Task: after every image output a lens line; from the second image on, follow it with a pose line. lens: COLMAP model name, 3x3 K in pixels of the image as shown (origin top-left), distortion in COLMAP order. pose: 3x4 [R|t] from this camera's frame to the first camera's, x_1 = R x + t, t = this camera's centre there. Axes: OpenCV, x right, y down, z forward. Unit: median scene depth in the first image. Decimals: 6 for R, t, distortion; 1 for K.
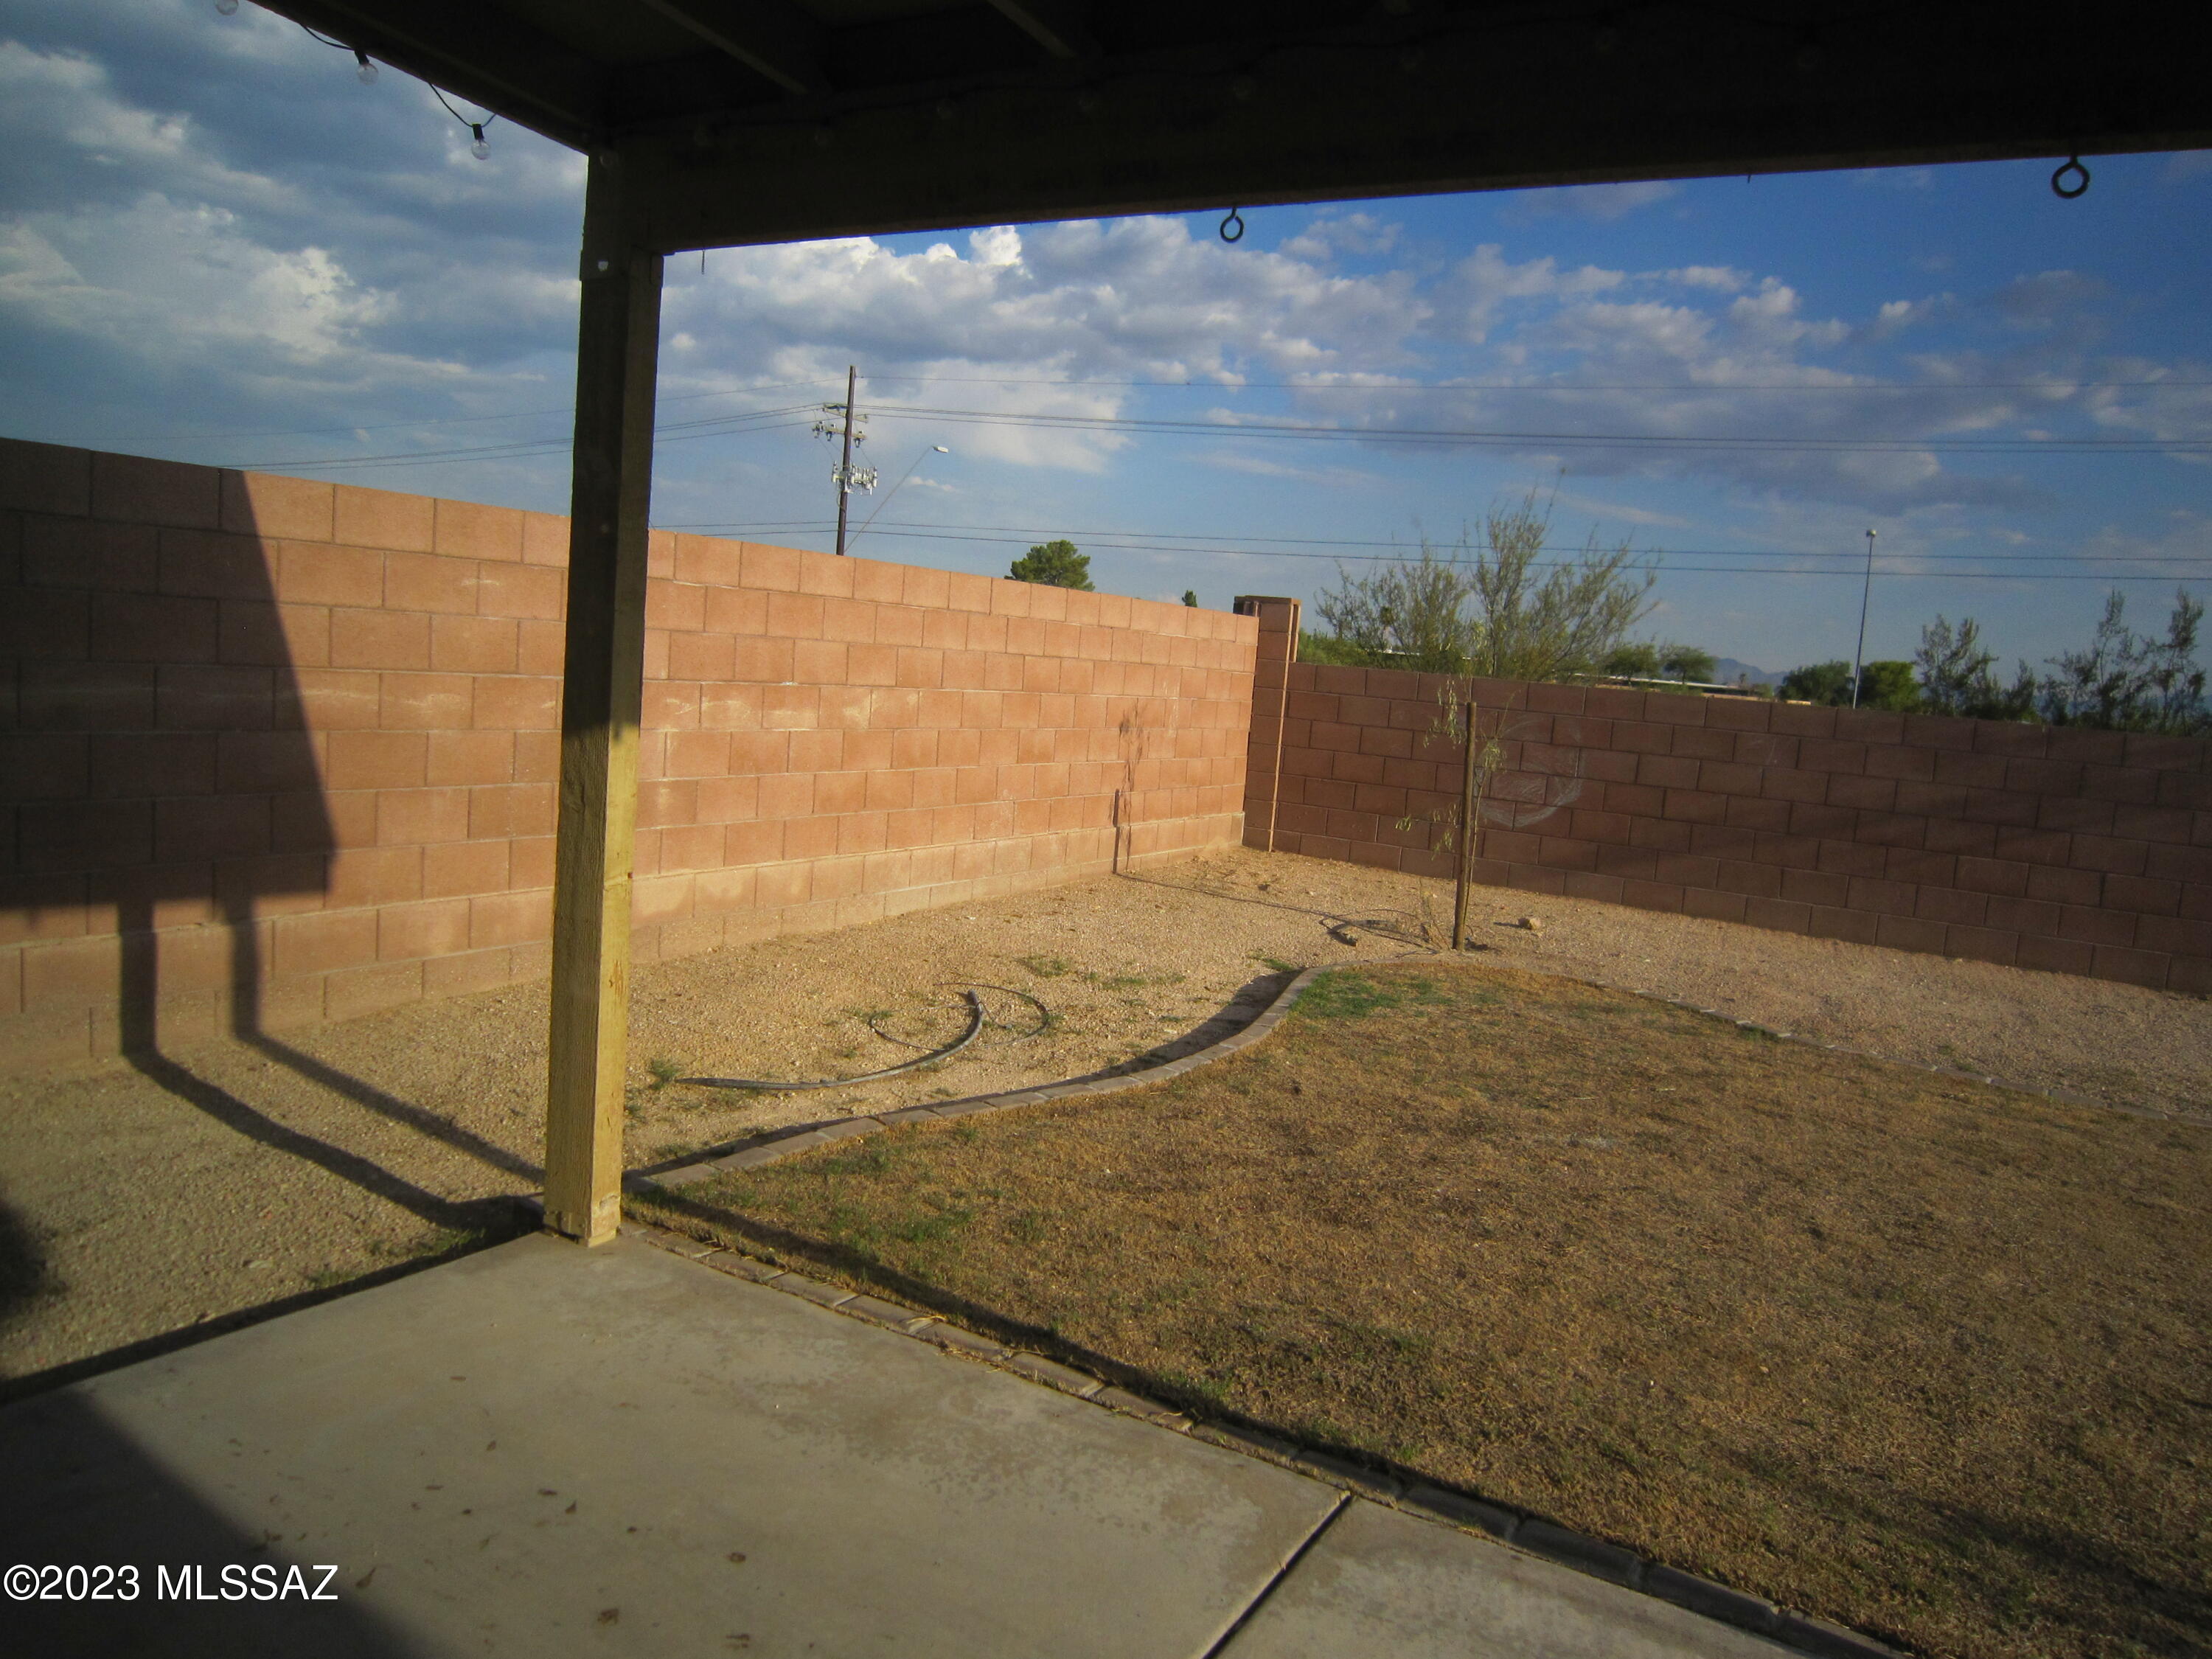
lens RADIAL K [[1587.1, 0, 1089.9], [0, 1587.1, 831.0], [0, 0, 1]] dist [-0.046086, 0.021711]
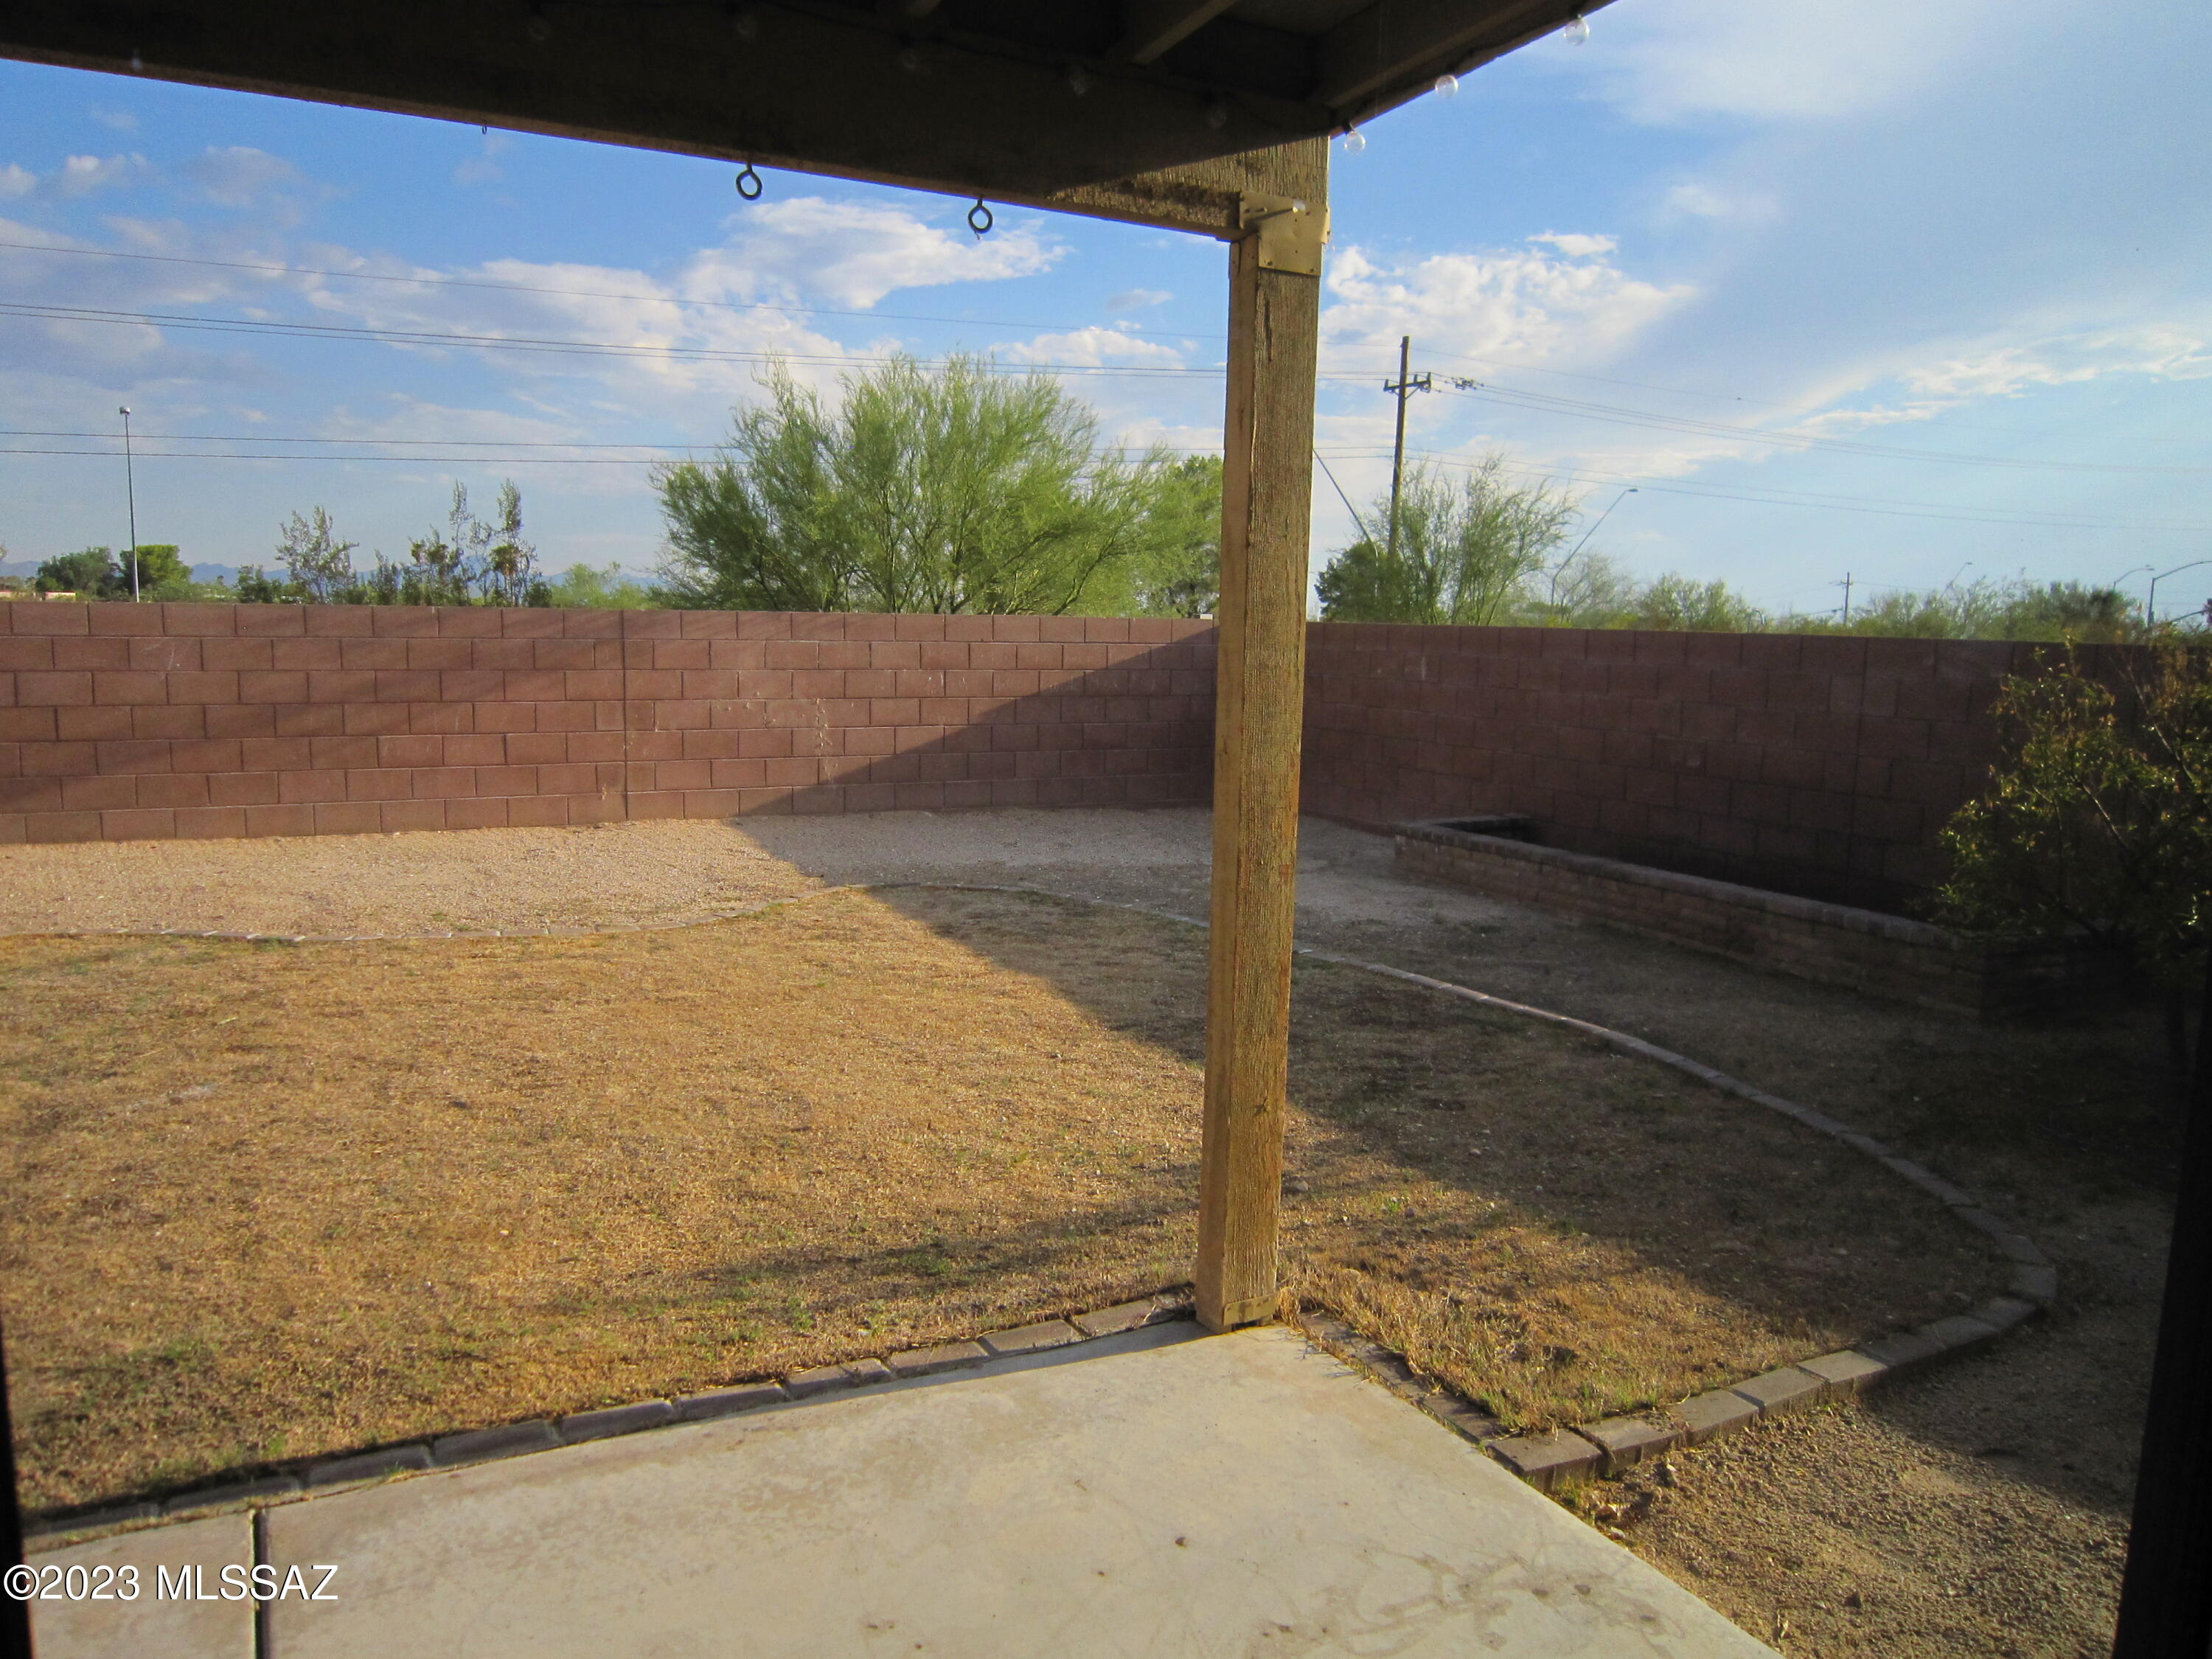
lens RADIAL K [[1587.1, 0, 1089.9], [0, 1587.1, 831.0], [0, 0, 1]] dist [-0.046086, 0.021711]
pose [[0.537344, -0.182394, 0.823404, -0.182271], [0.120493, 0.982921, 0.139096, -0.029286], [-0.834711, 0.024472, 0.550144, 0.053473]]
